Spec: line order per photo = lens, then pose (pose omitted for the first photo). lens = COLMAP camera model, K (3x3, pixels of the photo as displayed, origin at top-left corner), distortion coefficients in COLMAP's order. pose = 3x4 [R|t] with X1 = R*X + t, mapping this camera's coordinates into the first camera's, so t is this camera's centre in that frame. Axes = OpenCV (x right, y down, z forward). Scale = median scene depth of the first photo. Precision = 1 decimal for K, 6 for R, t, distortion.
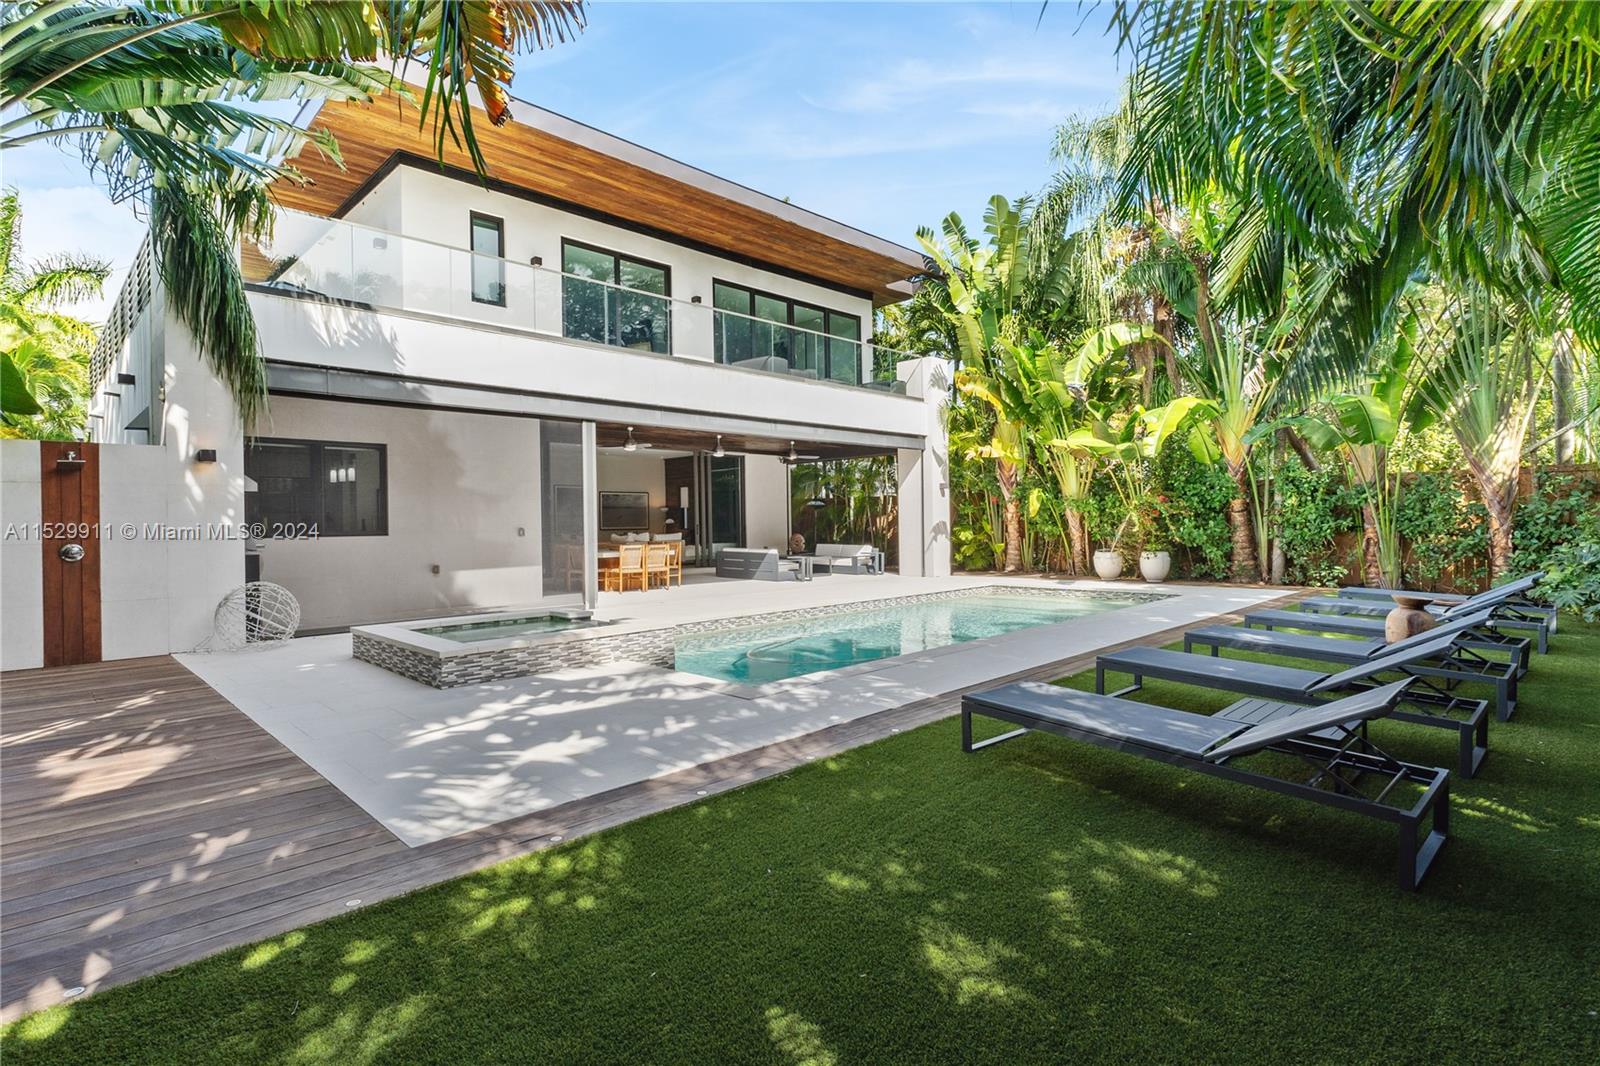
lens RADIAL K [[773.5, 0, 799.7], [0, 773.5, 529.4], [0, 0, 1]] dist [0.009591, -0.001116]
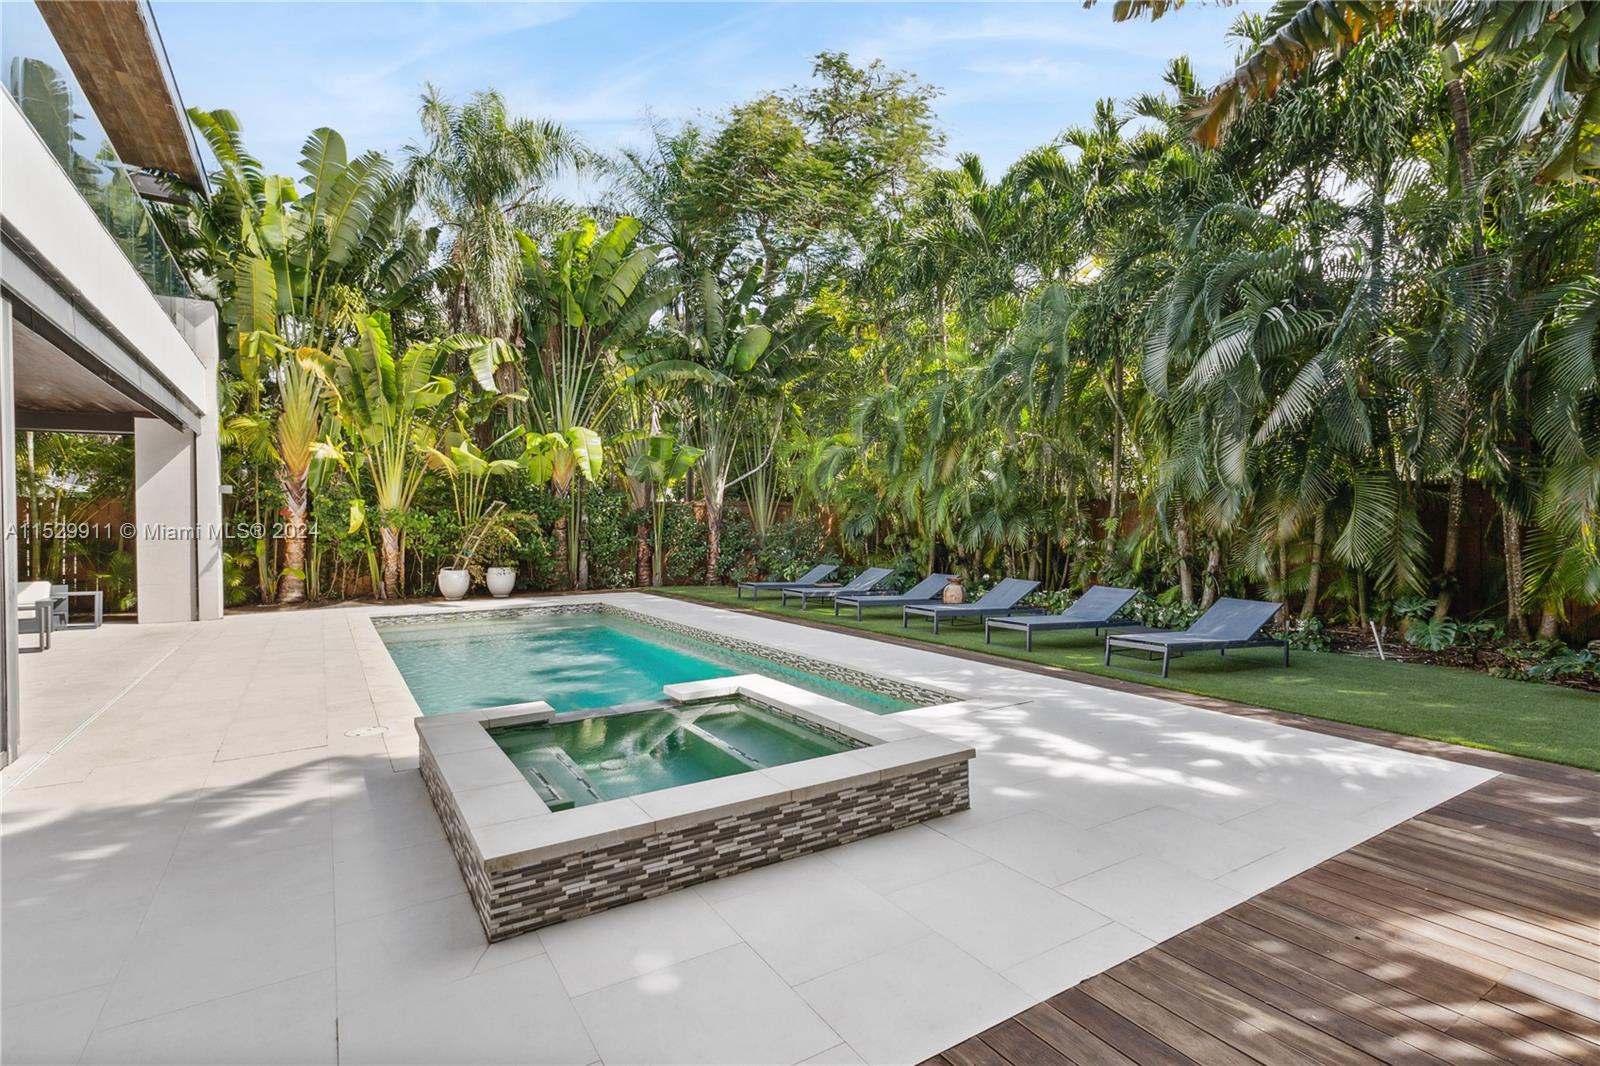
lens RADIAL K [[773.5, 0, 792.3], [0, 773.5, 535.3], [0, 0, 1]] dist [0.009591, -0.001116]
pose [[0.230115, -0.005246, 0.973149, -0.438136], [0.011780, 0.999927, 0.002605, -0.011661], [-0.973092, 0.010864, 0.230160, 0.378226]]
